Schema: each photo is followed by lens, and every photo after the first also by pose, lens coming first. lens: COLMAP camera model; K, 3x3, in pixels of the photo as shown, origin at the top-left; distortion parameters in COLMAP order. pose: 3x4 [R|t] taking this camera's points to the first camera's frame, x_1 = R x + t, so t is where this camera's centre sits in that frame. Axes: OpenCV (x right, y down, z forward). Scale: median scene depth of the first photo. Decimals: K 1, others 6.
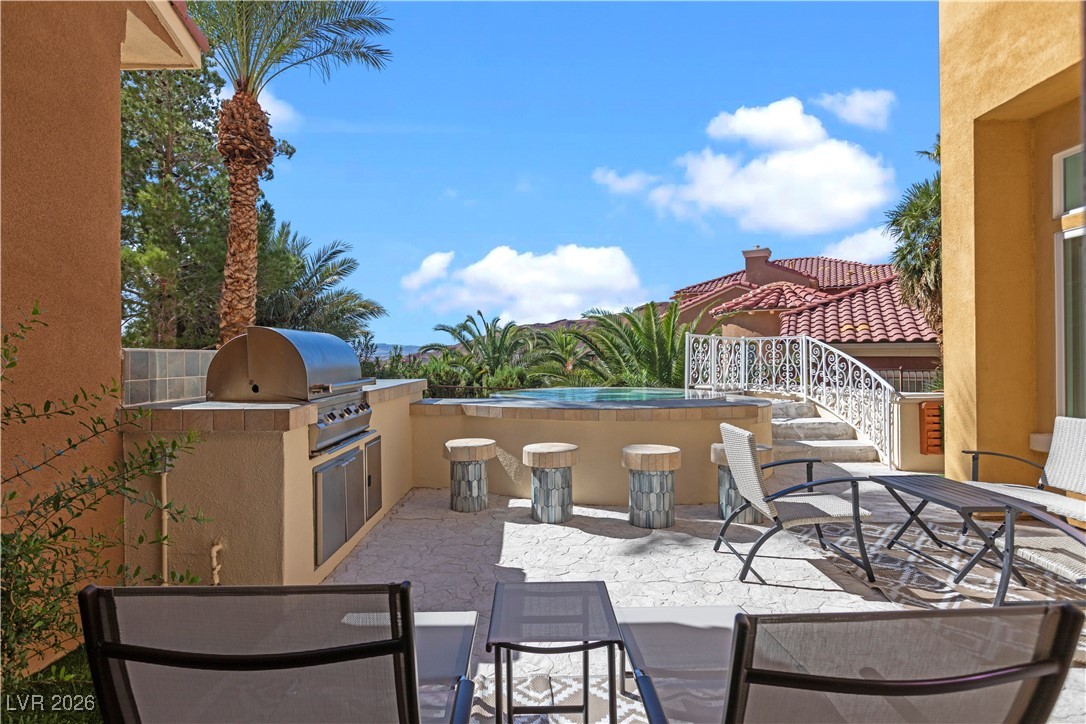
lens RADIAL K [[570.5, 0, 540.6], [0, 570.5, 355.5], [0, 0, 1]] dist [-0.022681, 0.017981]
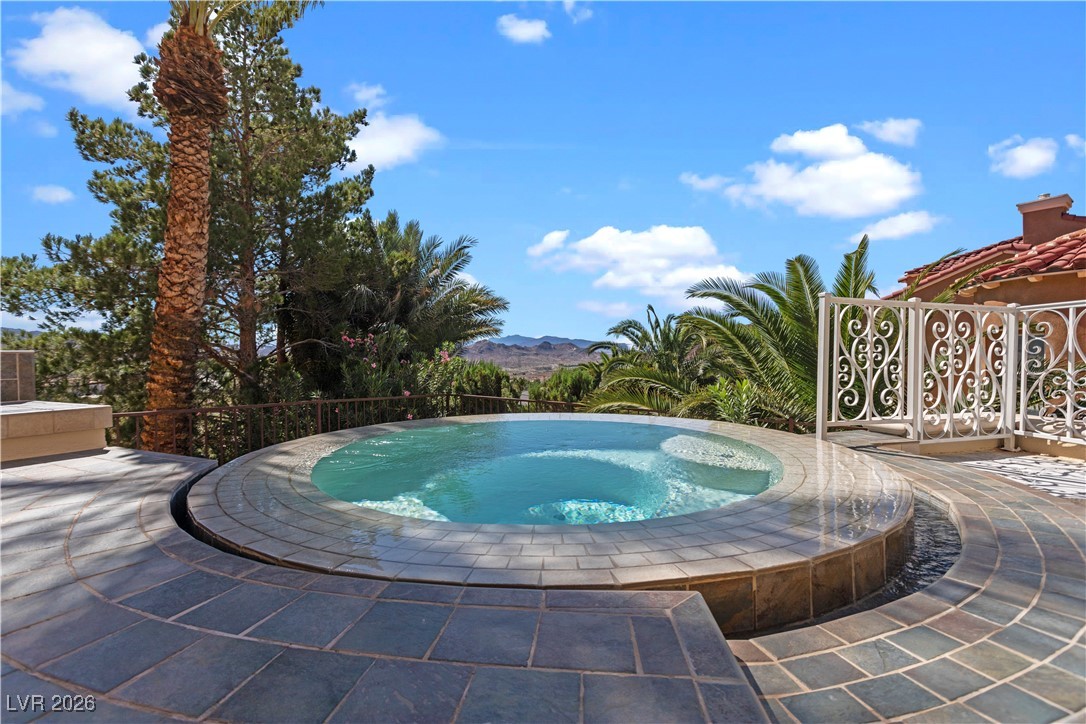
lens RADIAL K [[482.9, 0, 531.4], [0, 482.9, 363.7], [0, 0, 1]] dist [0.000223, -0.000628]
pose [[0.901812, 0.002566, -0.432122, 0.194964], [0.007023, 0.999763, 0.020593, 0.000773], [0.432072, -0.021606, 0.901580, 0.538960]]
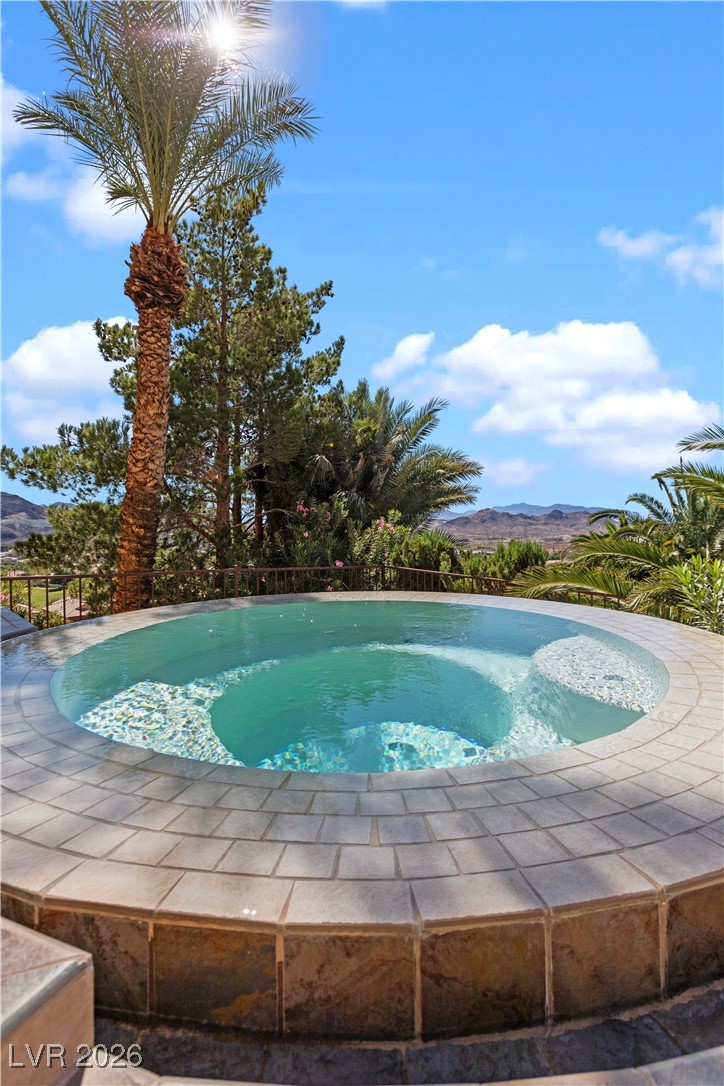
lens RADIAL K [[495.5, 0, 360.8], [0, 495.5, 533.2], [0, 0, 1]] dist [0.000159, -0.001841]
pose [[0.703073, 0.008661, -0.711065, 0.243692], [0.005665, 0.999826, 0.017780, 0.001445], [0.711096, -0.016529, 0.702901, 0.625043]]
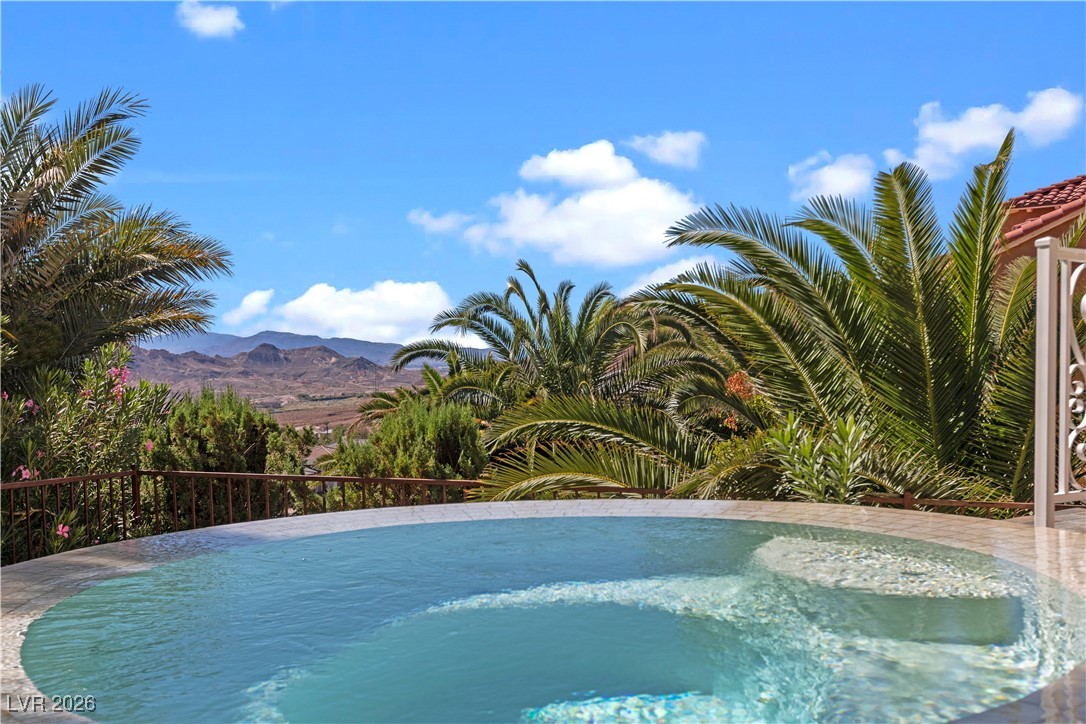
lens RADIAL K [[1082.3, 0, 528.4], [0, 1082.3, 408.6], [0, 0, 1]] dist [-0.056275, 0.123968]
pose [[0.983525, -0.014532, -0.180188, 0.129067], [0.021984, 0.998980, 0.039430, 0.000415], [0.179431, -0.042742, 0.982842, 0.525641]]
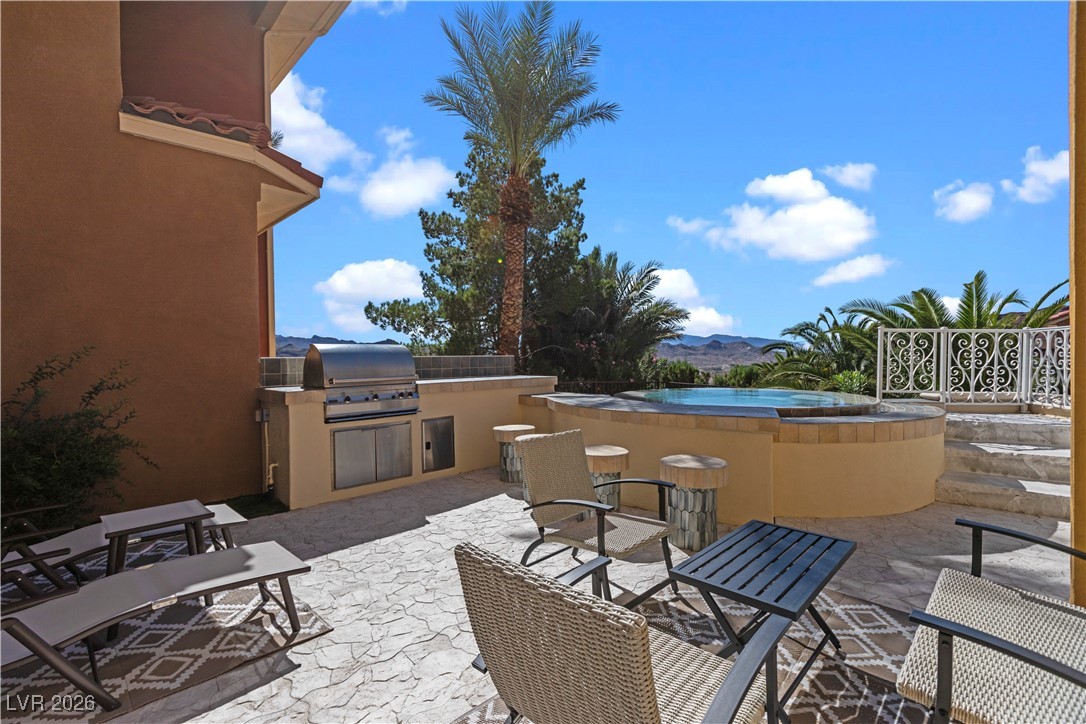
lens RADIAL K [[481.1, 0, 536.4], [0, 481.1, 362.5], [0, 0, 1]] dist [-0.000477, -0.000499]
pose [[0.715748, 0.004760, -0.698342, 0.343697], [0.008783, 0.999836, 0.015818, -0.004181], [0.698303, -0.017455, 0.715589, 0.145032]]
